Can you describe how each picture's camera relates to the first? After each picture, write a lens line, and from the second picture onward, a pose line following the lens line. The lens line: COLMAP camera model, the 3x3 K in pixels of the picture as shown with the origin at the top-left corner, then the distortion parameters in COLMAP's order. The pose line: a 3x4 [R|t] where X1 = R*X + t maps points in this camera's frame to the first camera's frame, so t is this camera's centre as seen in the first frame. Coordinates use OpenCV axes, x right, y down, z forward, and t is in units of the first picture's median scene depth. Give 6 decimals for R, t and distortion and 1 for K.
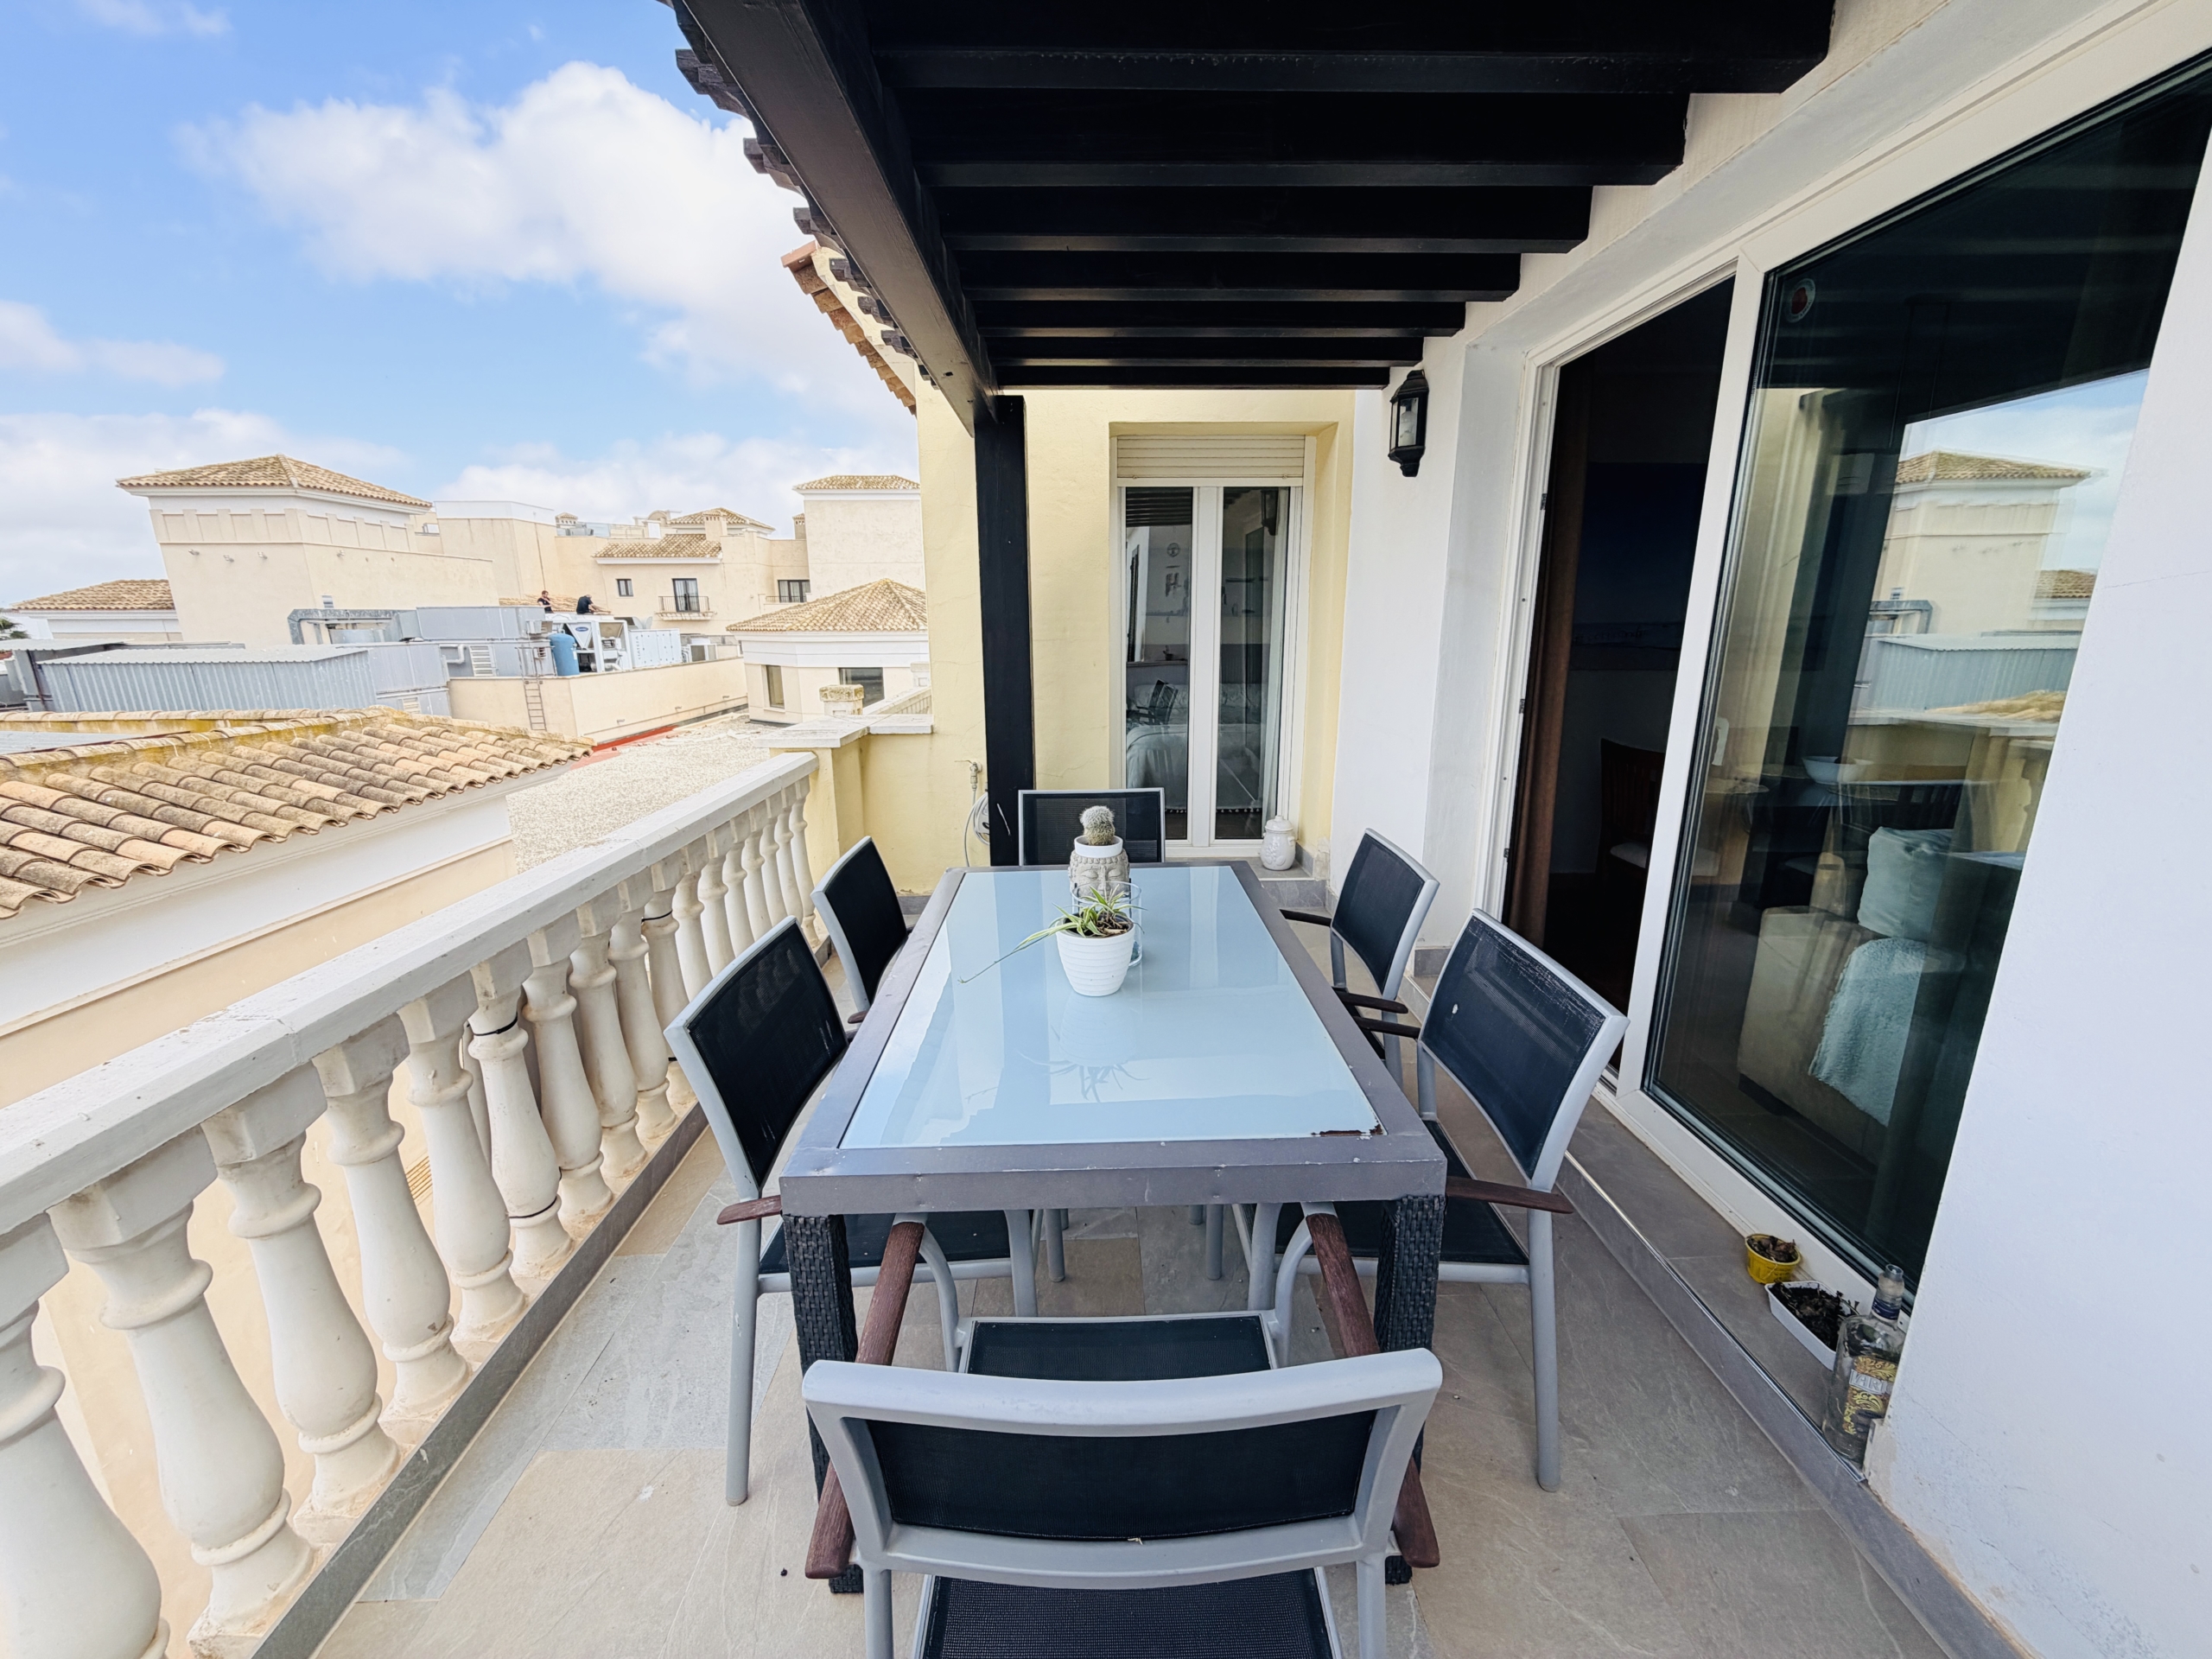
lens RADIAL K [[880.4, 0, 1108.6], [0, 880.4, 835.6], [0, 0, 1]] dist [0.000913, -0.000160]
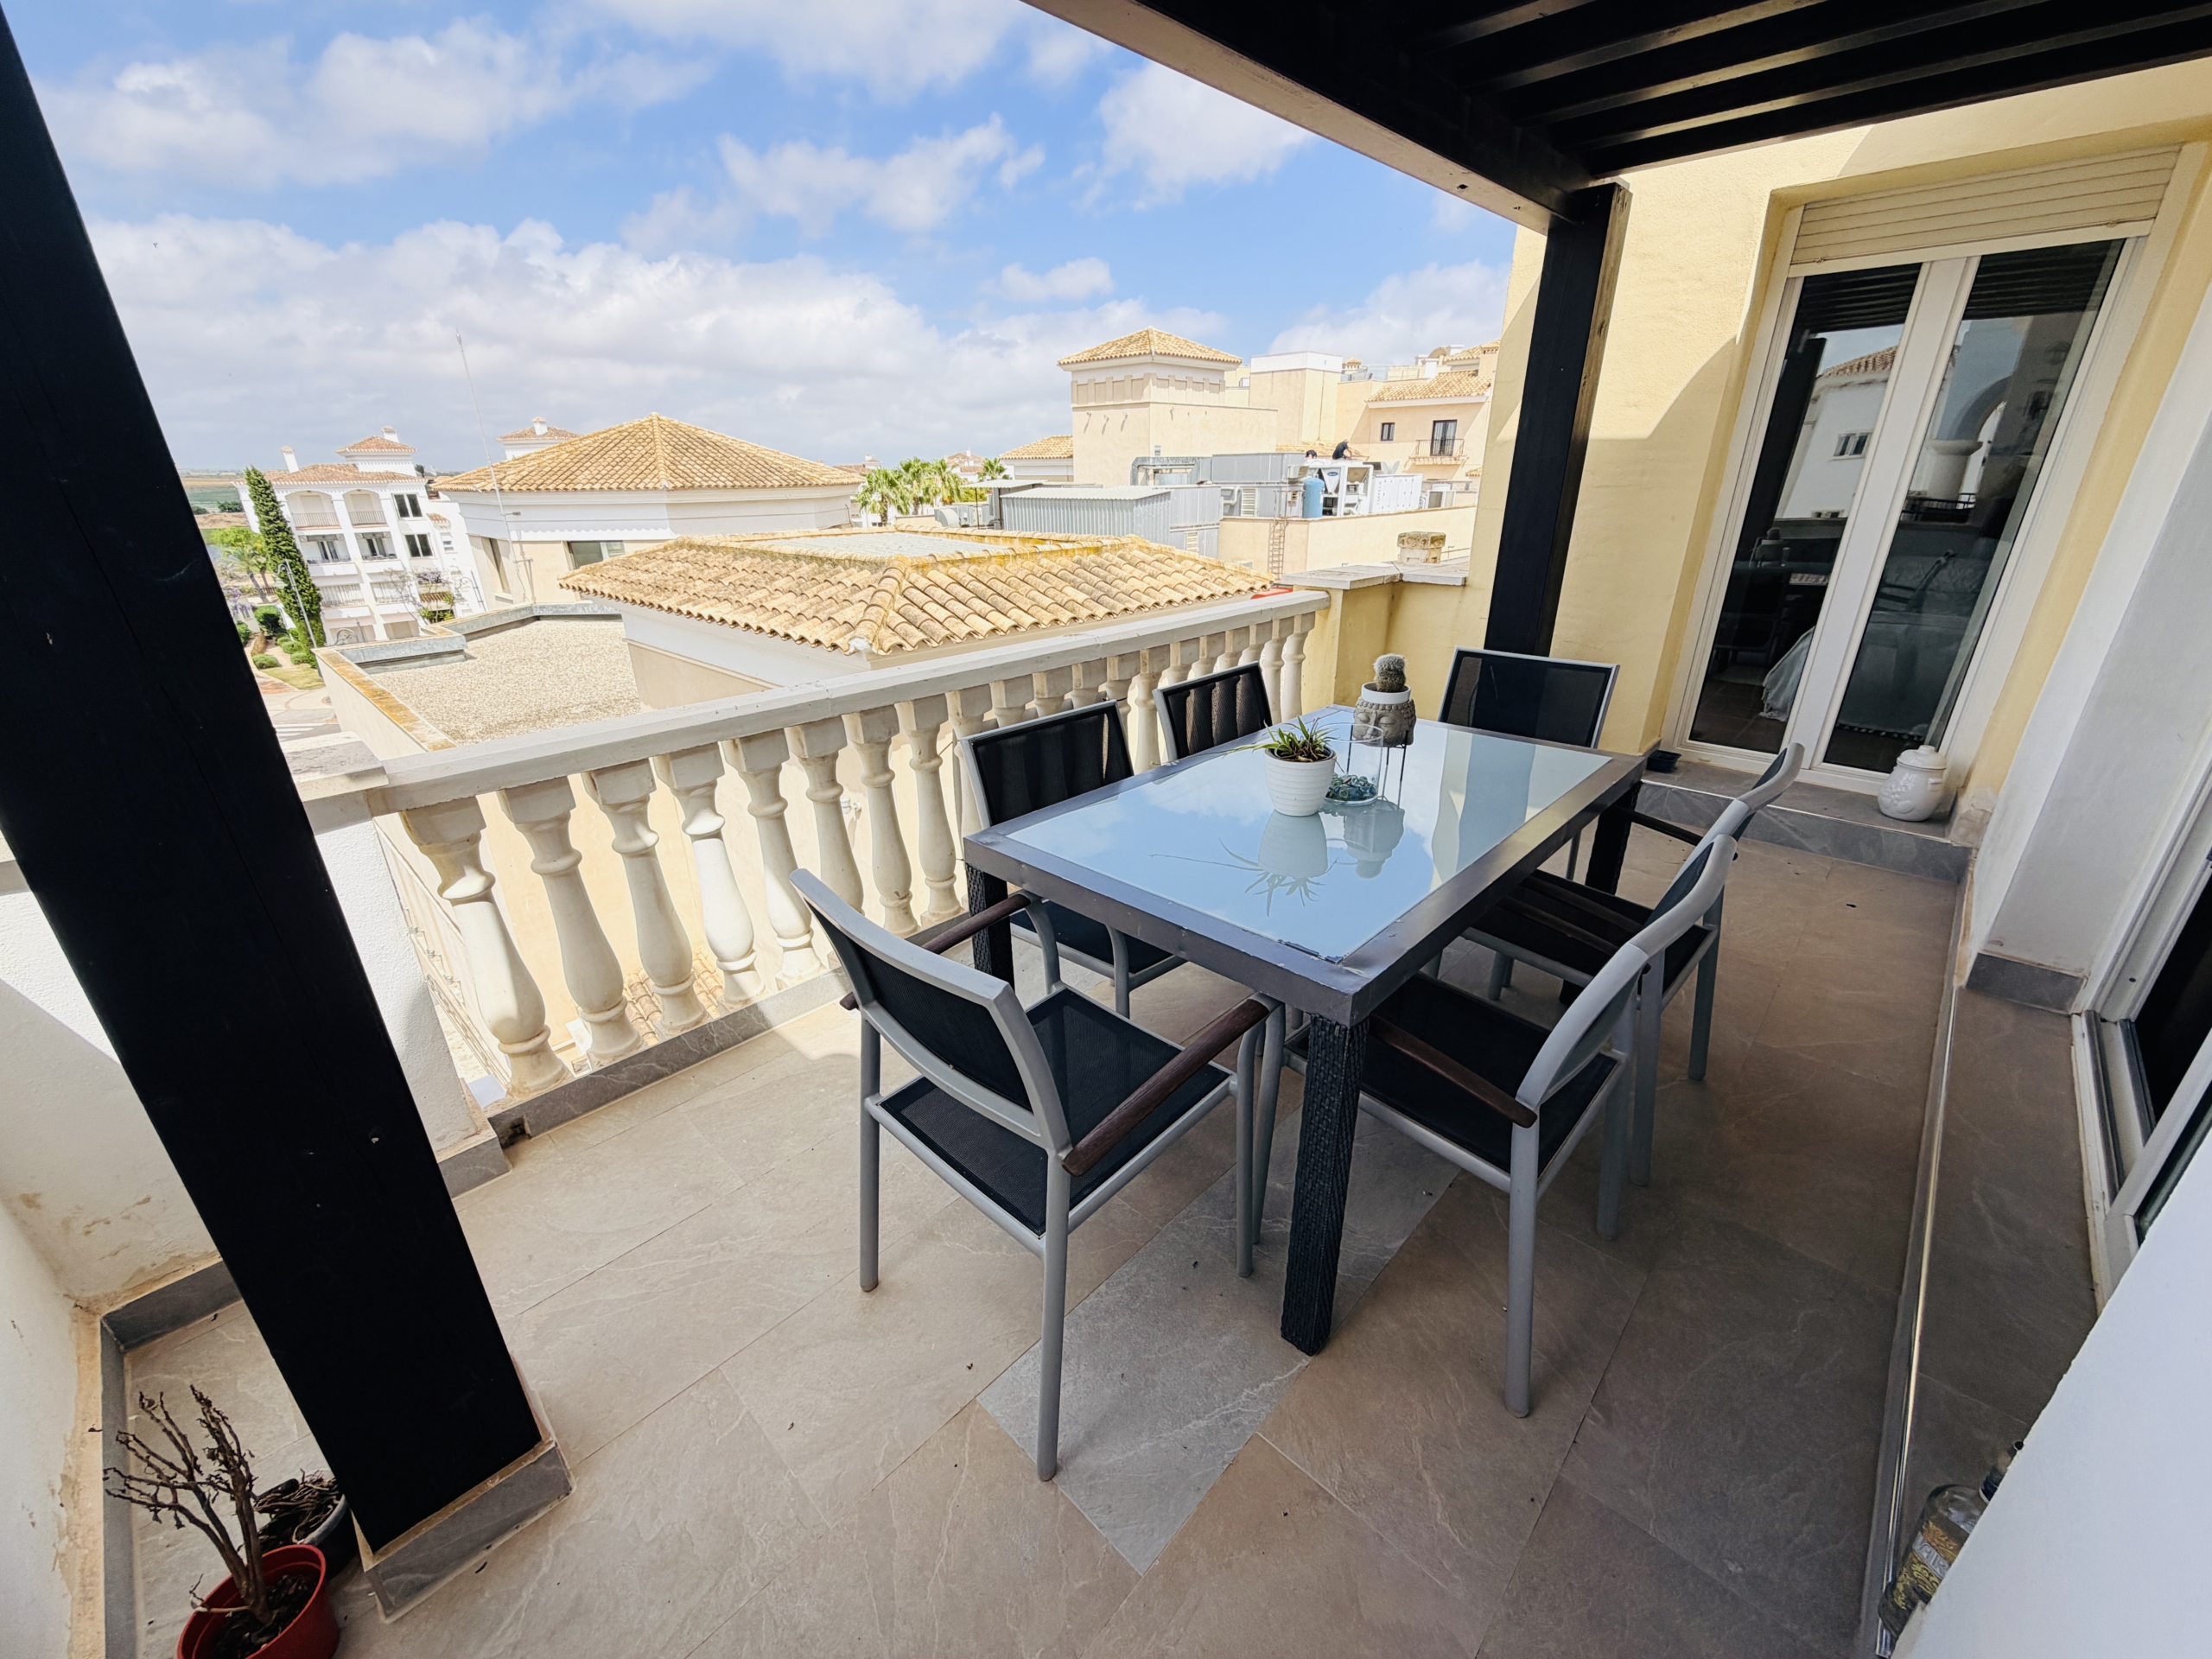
lens RADIAL K [[880.4, 0, 1097.2], [0, 880.4, 835.2], [0, 0, 1]] dist [0.000913, -0.000160]
pose [[0.703723, 0.271661, -0.656487, 0.116543], [-0.164881, 0.961230, 0.221023, -0.000074], [0.691078, -0.047297, 0.721231, 0.004269]]
